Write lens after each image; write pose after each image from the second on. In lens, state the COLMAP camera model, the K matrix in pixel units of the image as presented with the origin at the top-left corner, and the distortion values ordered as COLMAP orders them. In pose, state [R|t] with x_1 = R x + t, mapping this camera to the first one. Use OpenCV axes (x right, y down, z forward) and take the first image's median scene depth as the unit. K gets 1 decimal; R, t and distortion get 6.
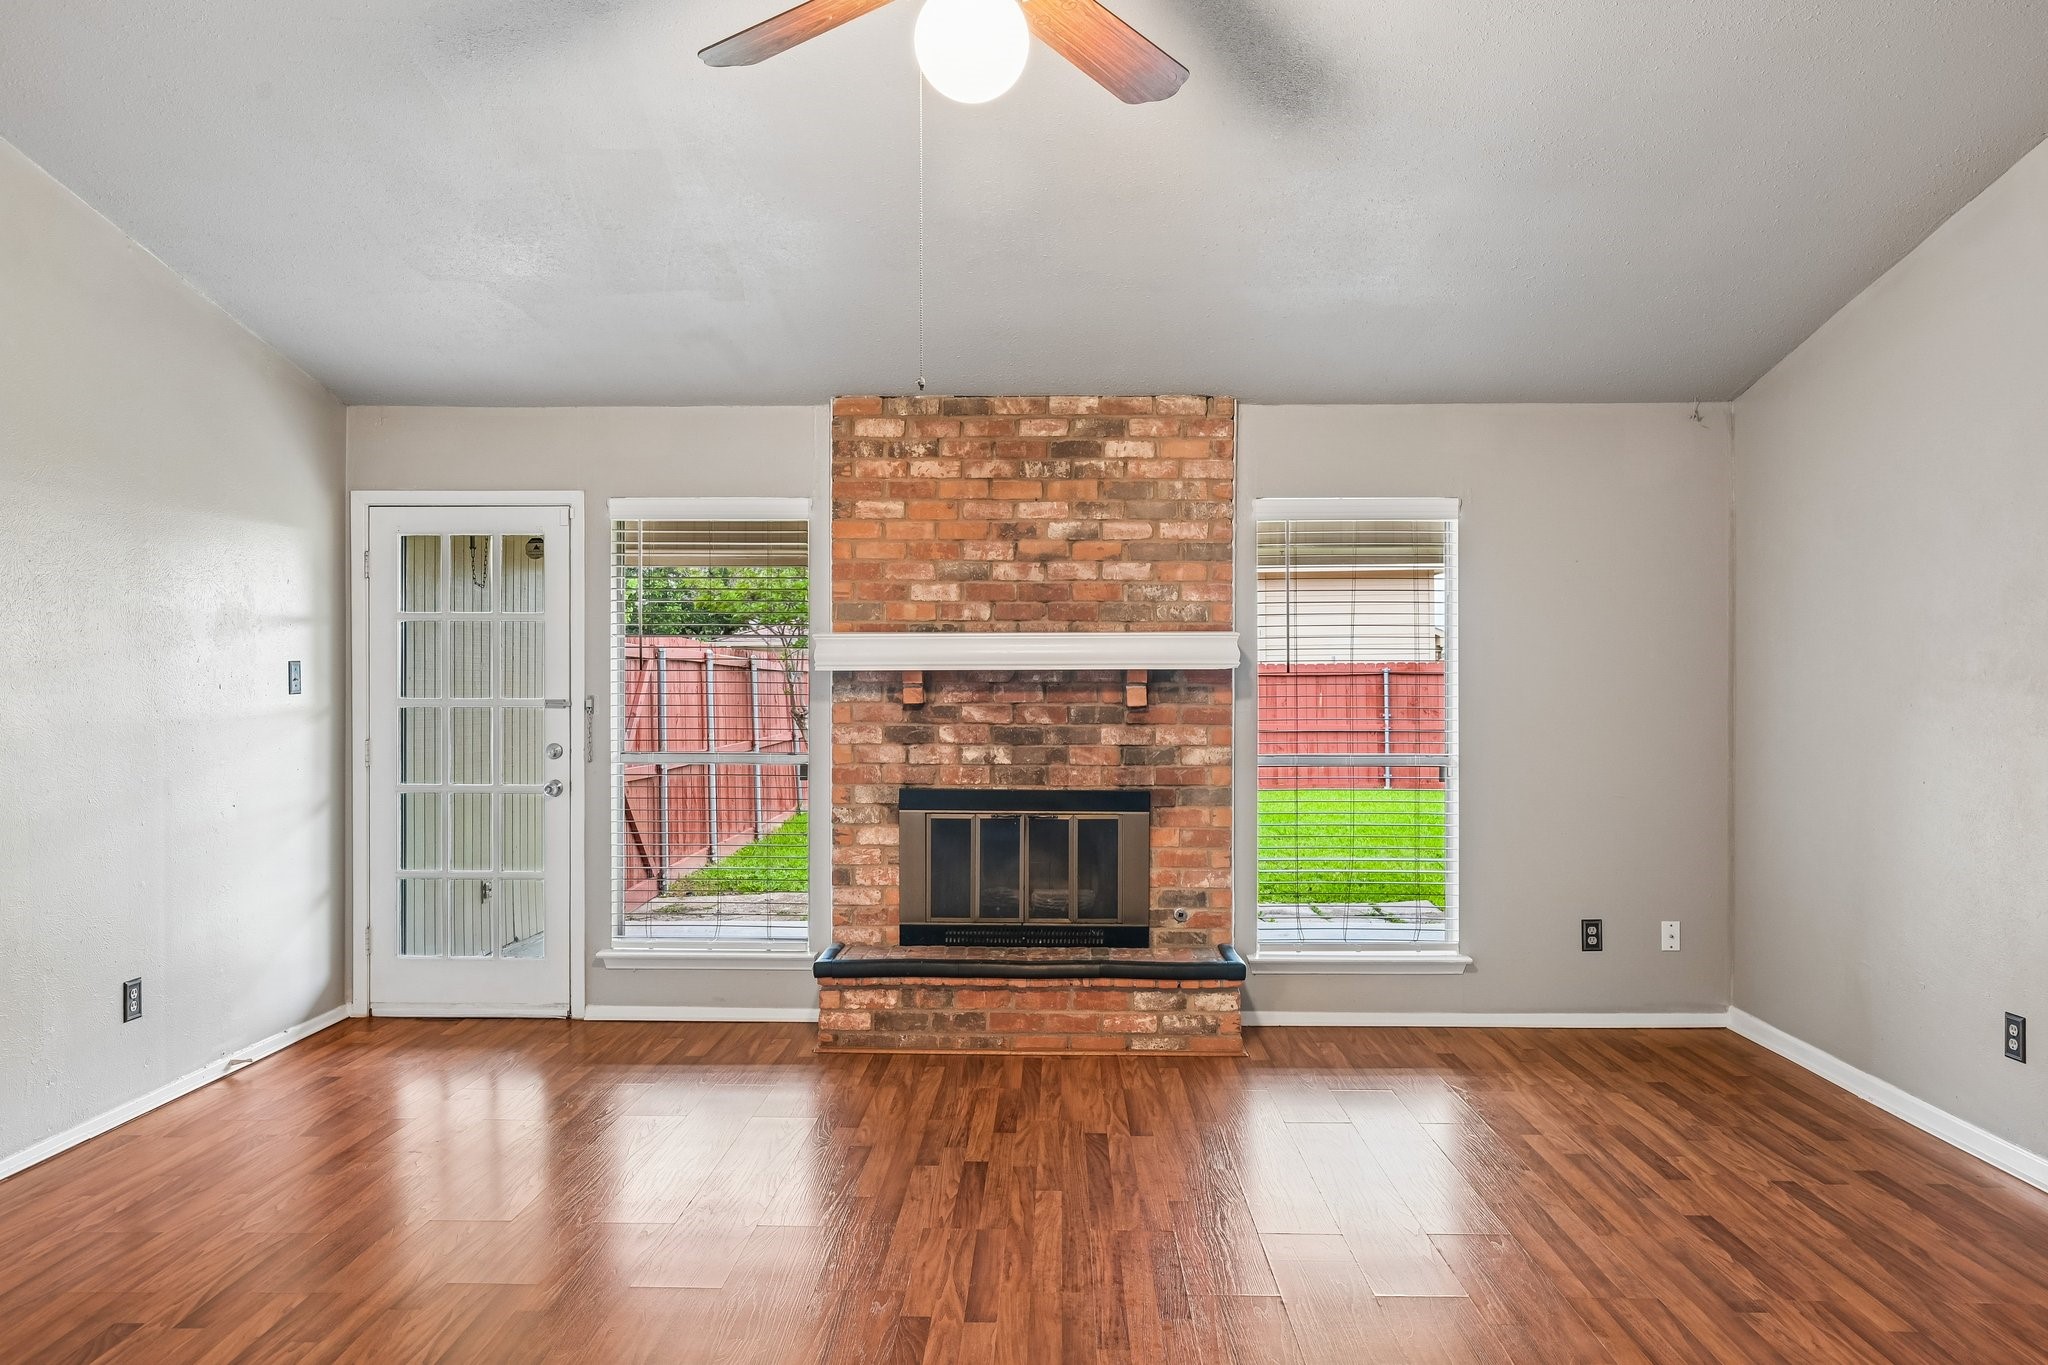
lens RADIAL K [[1399.6, 0, 1043.6], [0, 1399.6, 683.4], [0, 0, 1]] dist [-0.004964, 0.007810]
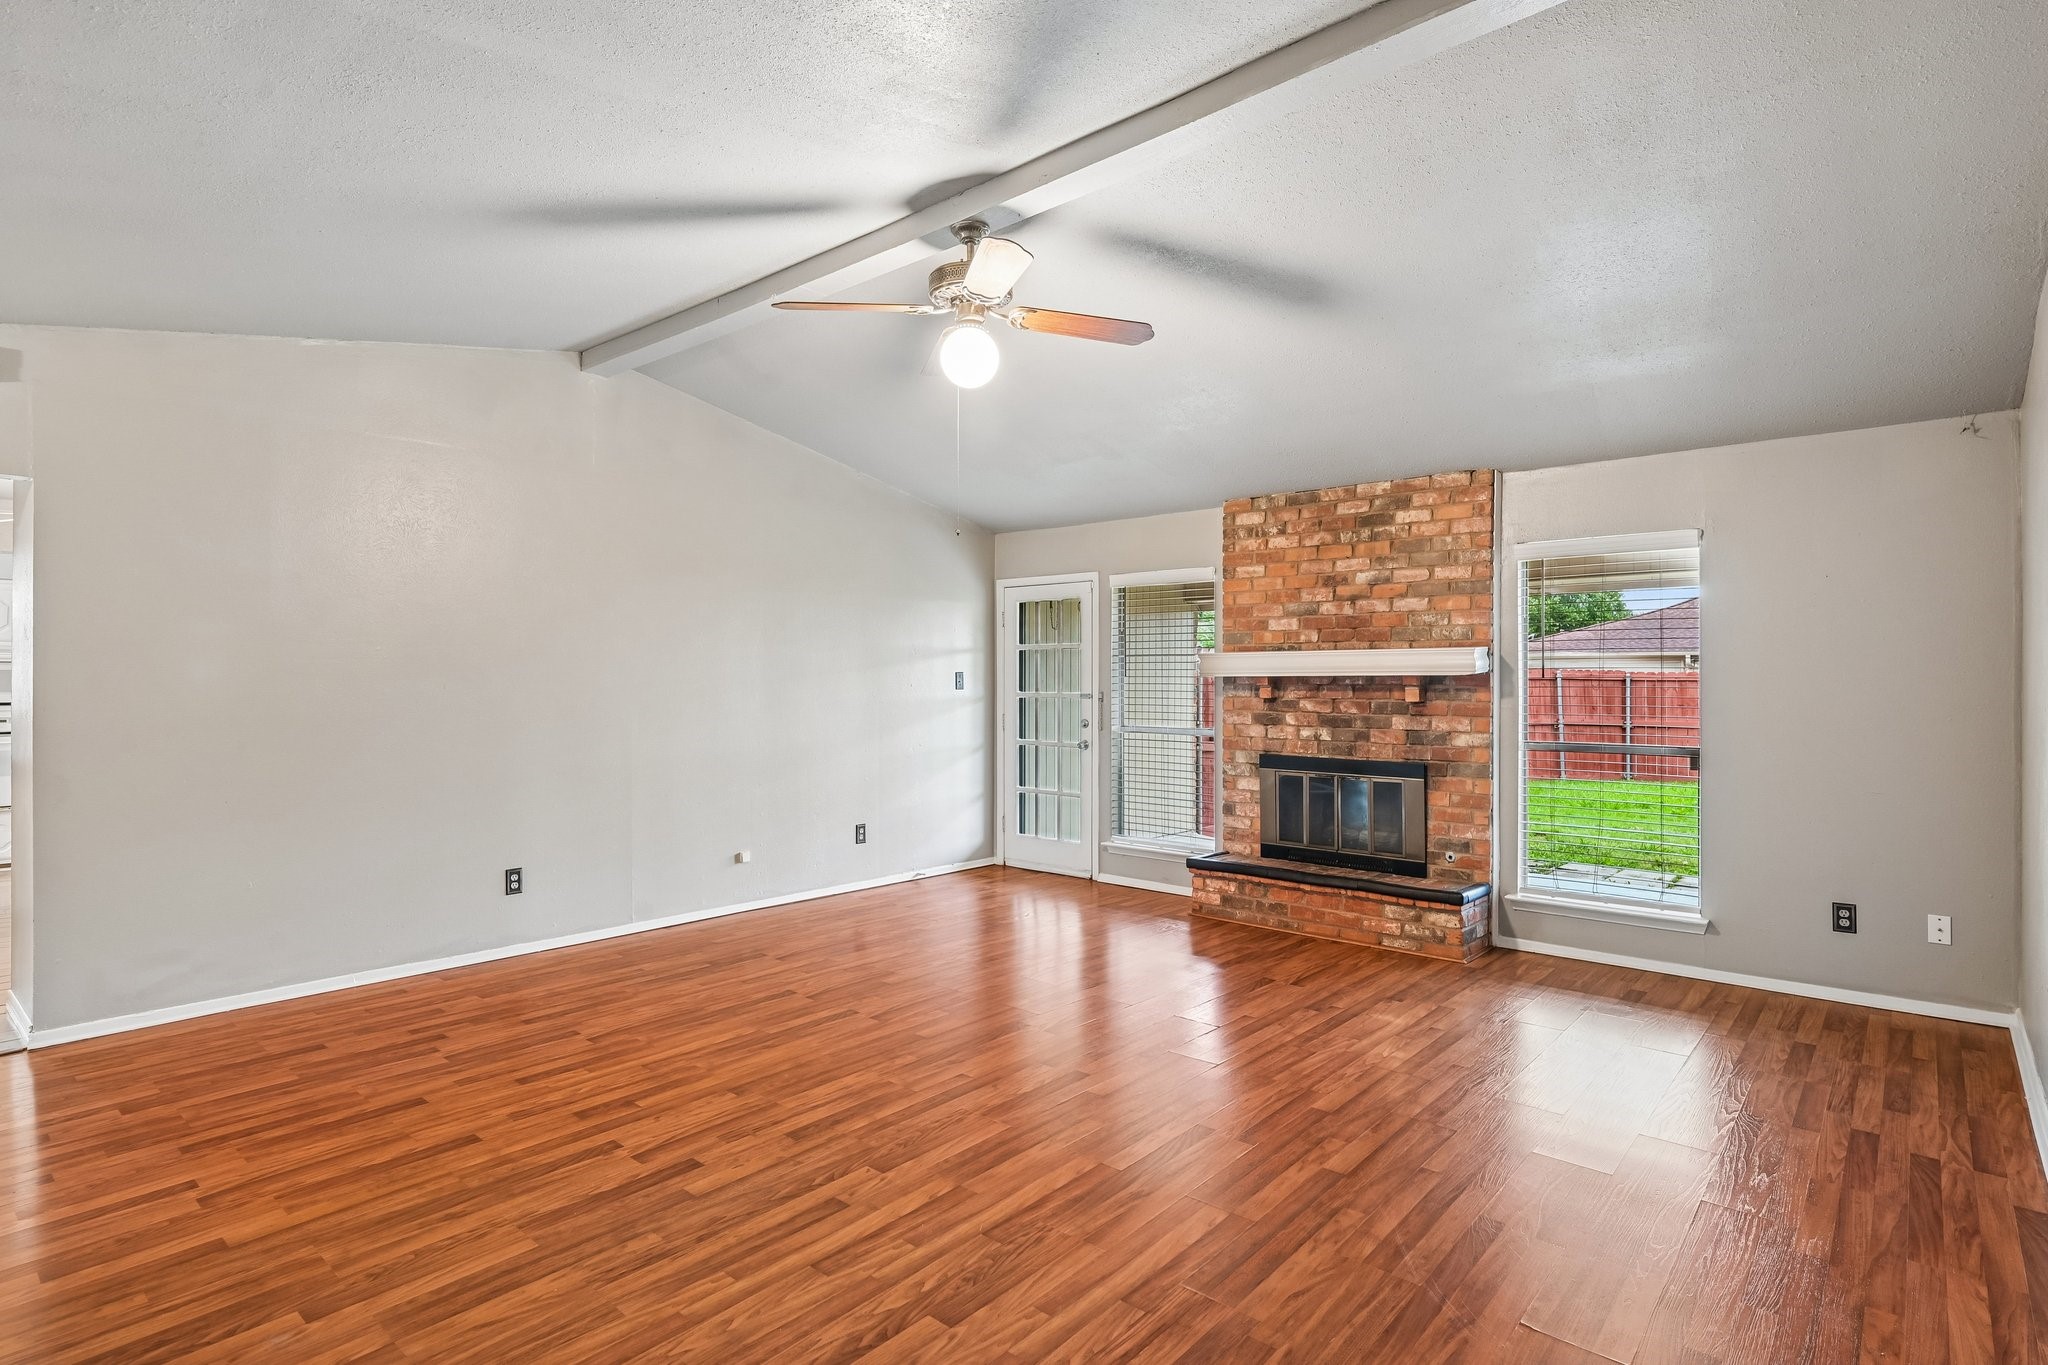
lens RADIAL K [[1046.1, 0, 1026.4], [0, 1046.1, 685.2], [0, 0, 1]] dist [-0.002732, 0.000979]
pose [[0.766328, 0.003800, -0.642438, 0.433488], [-0.003973, 0.999991, 0.001176, -0.000053], [0.642437, 0.001651, 0.766337, -0.036970]]
